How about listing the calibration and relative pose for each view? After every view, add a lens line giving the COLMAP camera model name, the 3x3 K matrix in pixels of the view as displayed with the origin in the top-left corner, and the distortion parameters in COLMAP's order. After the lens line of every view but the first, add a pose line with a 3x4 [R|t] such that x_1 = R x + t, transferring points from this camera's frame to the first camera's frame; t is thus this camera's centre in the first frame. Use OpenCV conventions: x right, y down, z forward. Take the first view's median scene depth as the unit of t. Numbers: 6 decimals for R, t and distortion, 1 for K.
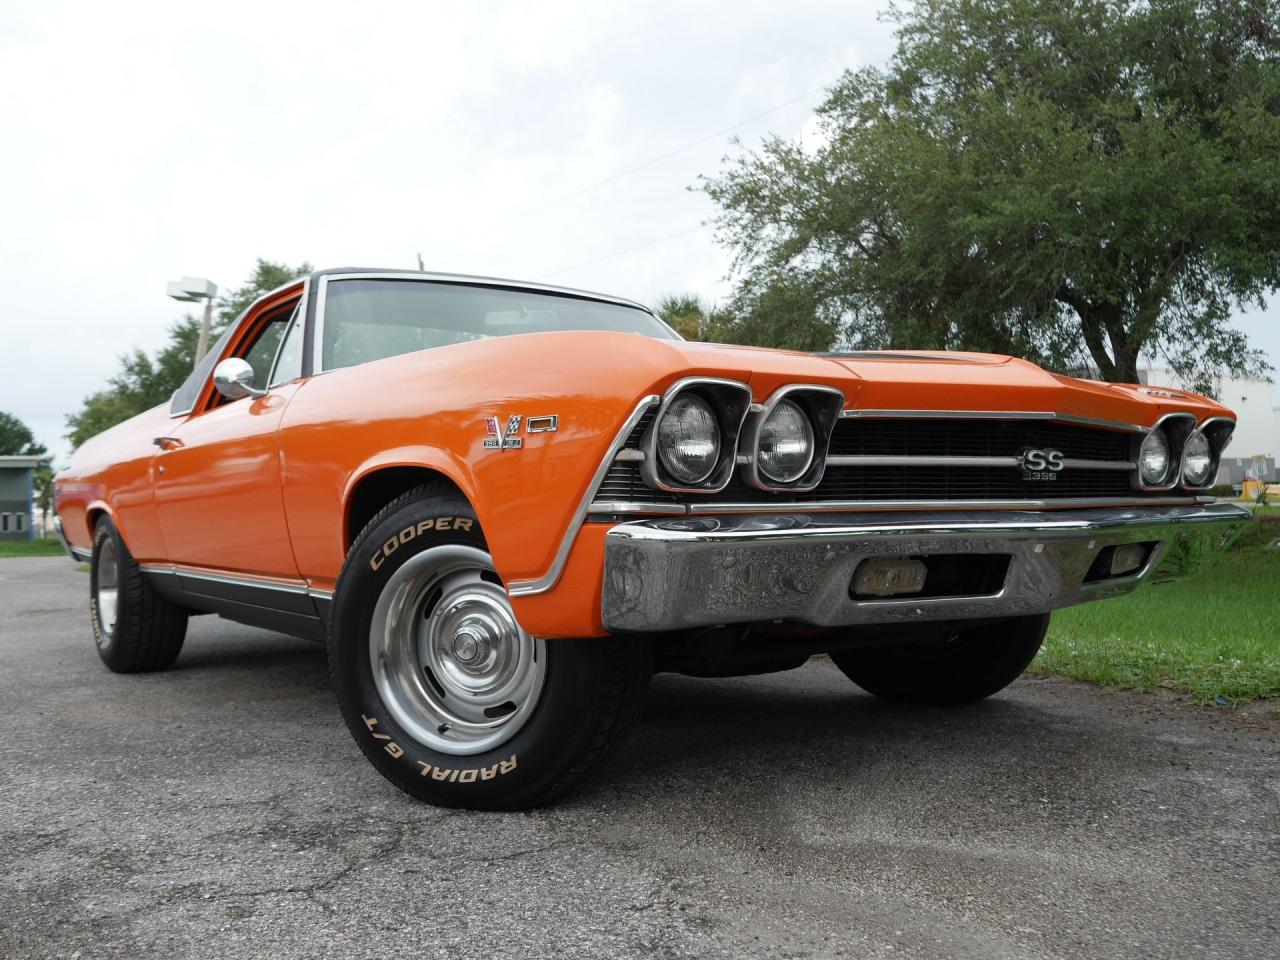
lens RADIAL K [[1142.8, 0, 640.4], [0, 1142.8, 476.6], [0, 0, 1]] dist [-0.018362, 0.006400]
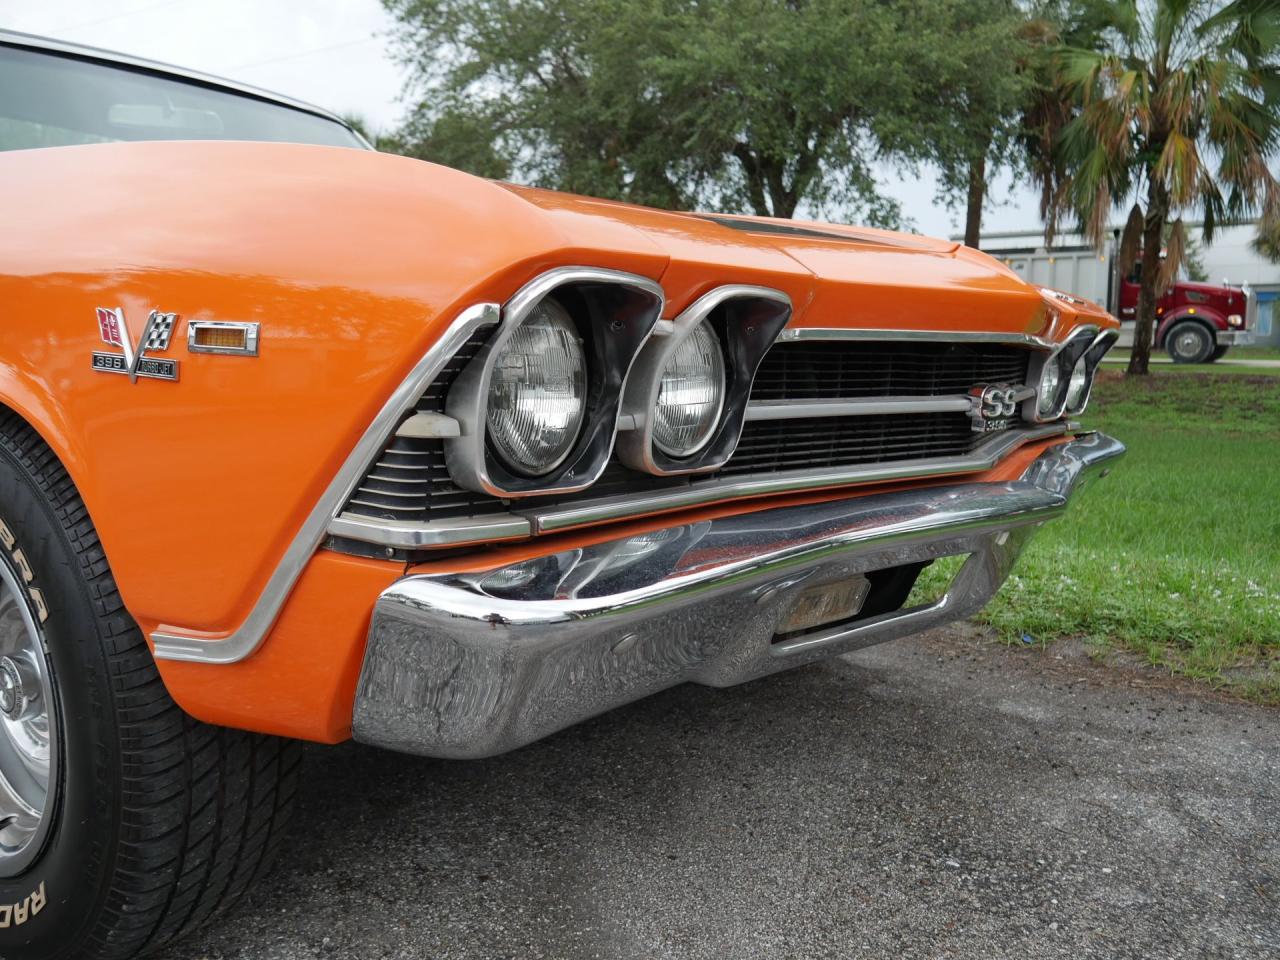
lens RADIAL K [[1097.5, 0, 635.4], [0, 1097.5, 467.6], [0, 0, 1]] dist [-0.001987, -0.007560]
pose [[0.954996, 0.001991, 0.296610, -0.007980], [-0.044558, 0.989593, 0.136823, -0.008788], [-0.293251, -0.143882, 0.945146, 0.070848]]
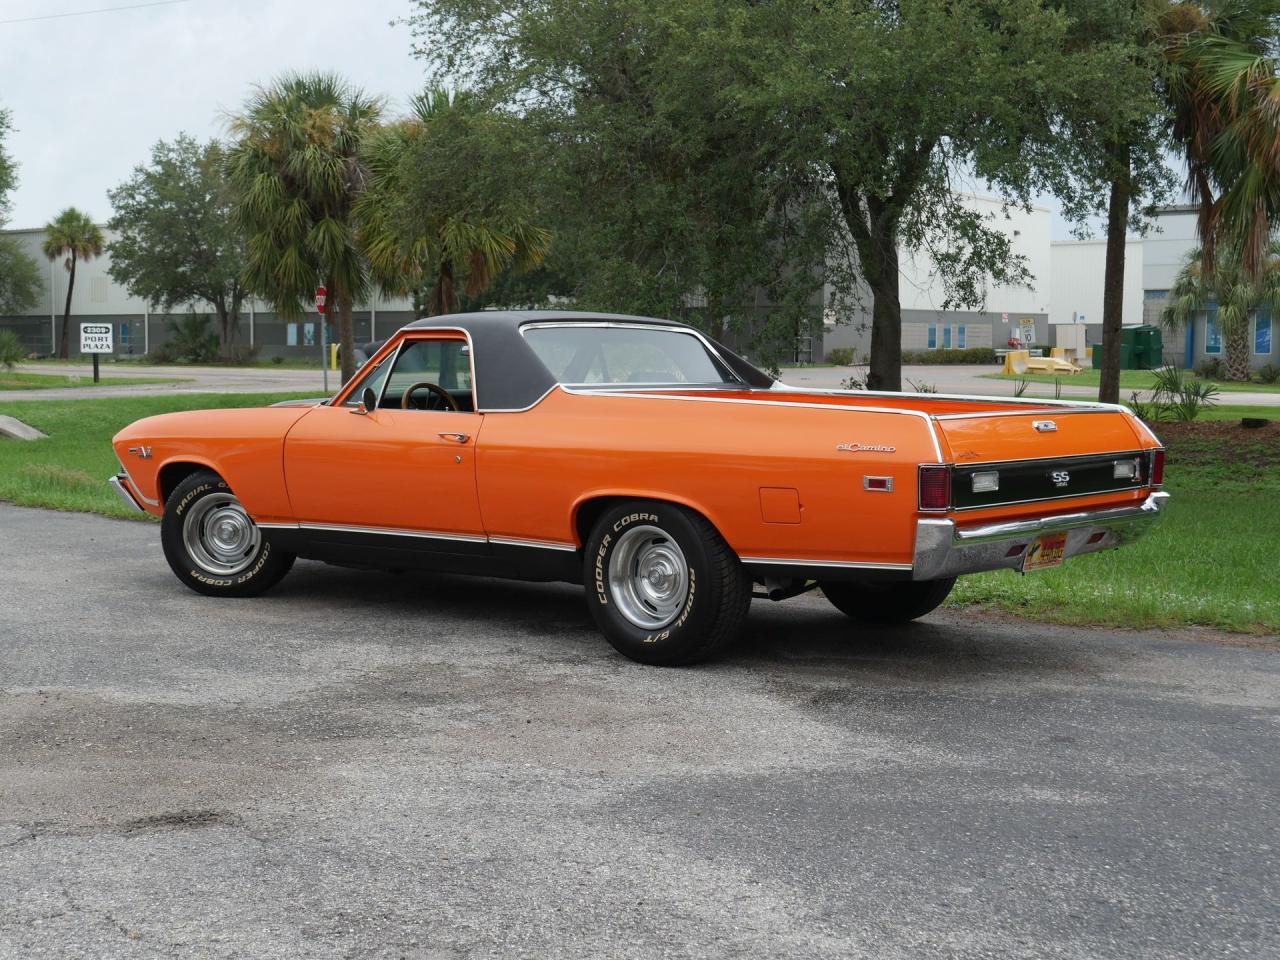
lens RADIAL K [[1769.1, 0, 643.0], [0, 1769.1, 467.1], [0, 0, 1]] dist [-0.019687, -0.011641]
pose [[0.959377, 0.020897, 0.281353, -0.171096], [-0.048177, 0.994740, 0.090395, -0.056173], [-0.277984, -0.100278, 0.955337, -0.342539]]
